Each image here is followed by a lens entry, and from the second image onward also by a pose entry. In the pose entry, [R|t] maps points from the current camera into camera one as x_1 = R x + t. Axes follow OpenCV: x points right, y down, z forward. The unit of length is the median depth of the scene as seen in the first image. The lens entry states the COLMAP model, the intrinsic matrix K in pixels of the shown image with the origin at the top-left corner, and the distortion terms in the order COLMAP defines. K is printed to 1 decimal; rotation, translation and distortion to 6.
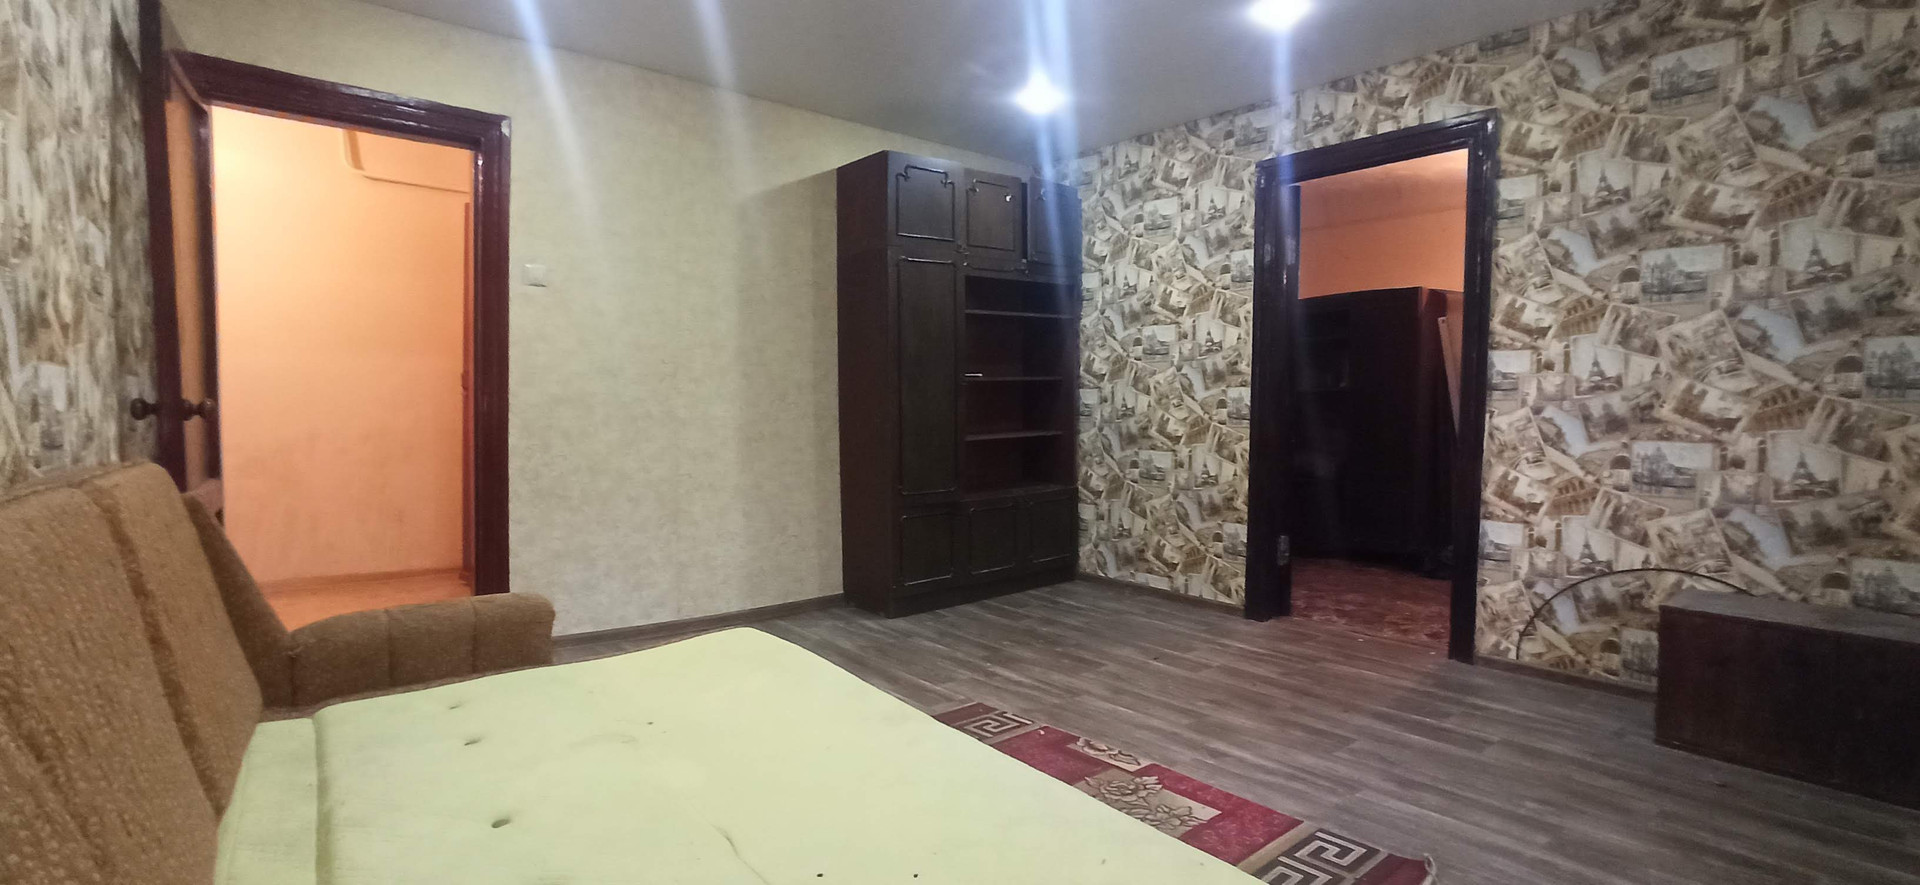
lens RADIAL K [[889.8, 0, 966.6], [0, 889.8, 437.2], [0, 0, 1]] dist [-0.007512, 0.000765]
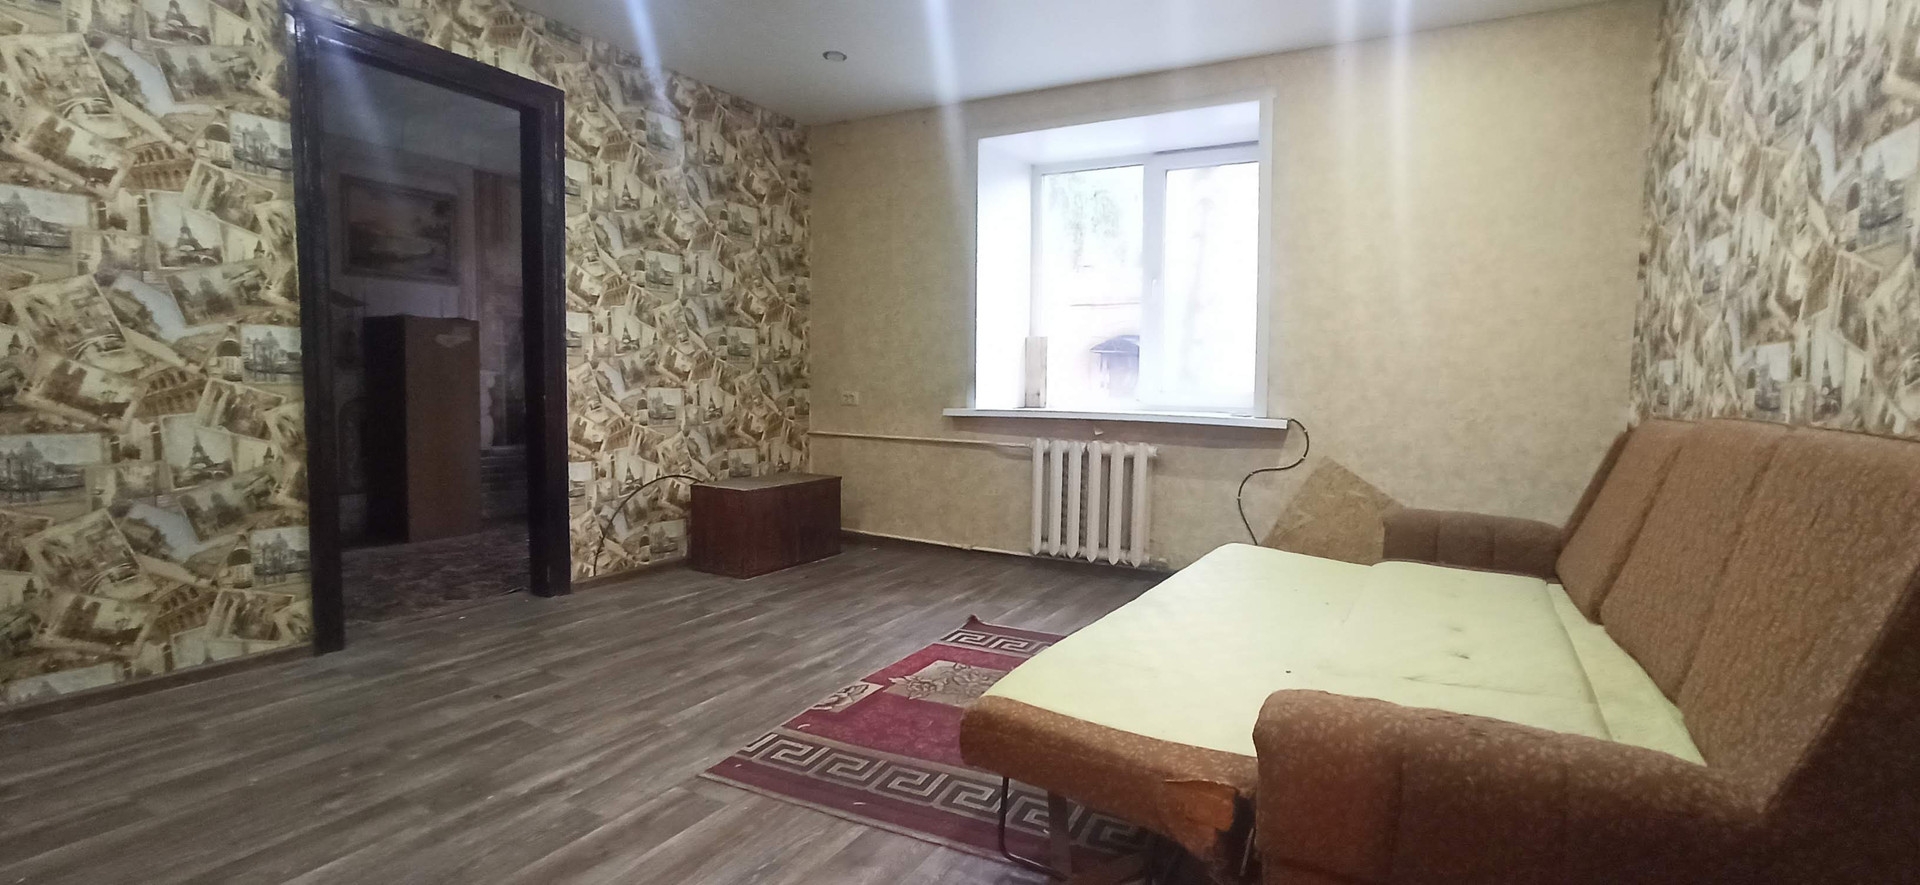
lens RADIAL K [[889.8, 0, 967.1], [0, 889.8, 442.4], [0, 0, 1]] dist [-0.007512, 0.000765]
pose [[-0.383558, -0.076009, 0.920383, -0.669329], [0.015559, 0.995934, 0.088732, -0.025259], [-0.923386, 0.048354, -0.380816, 1.007912]]
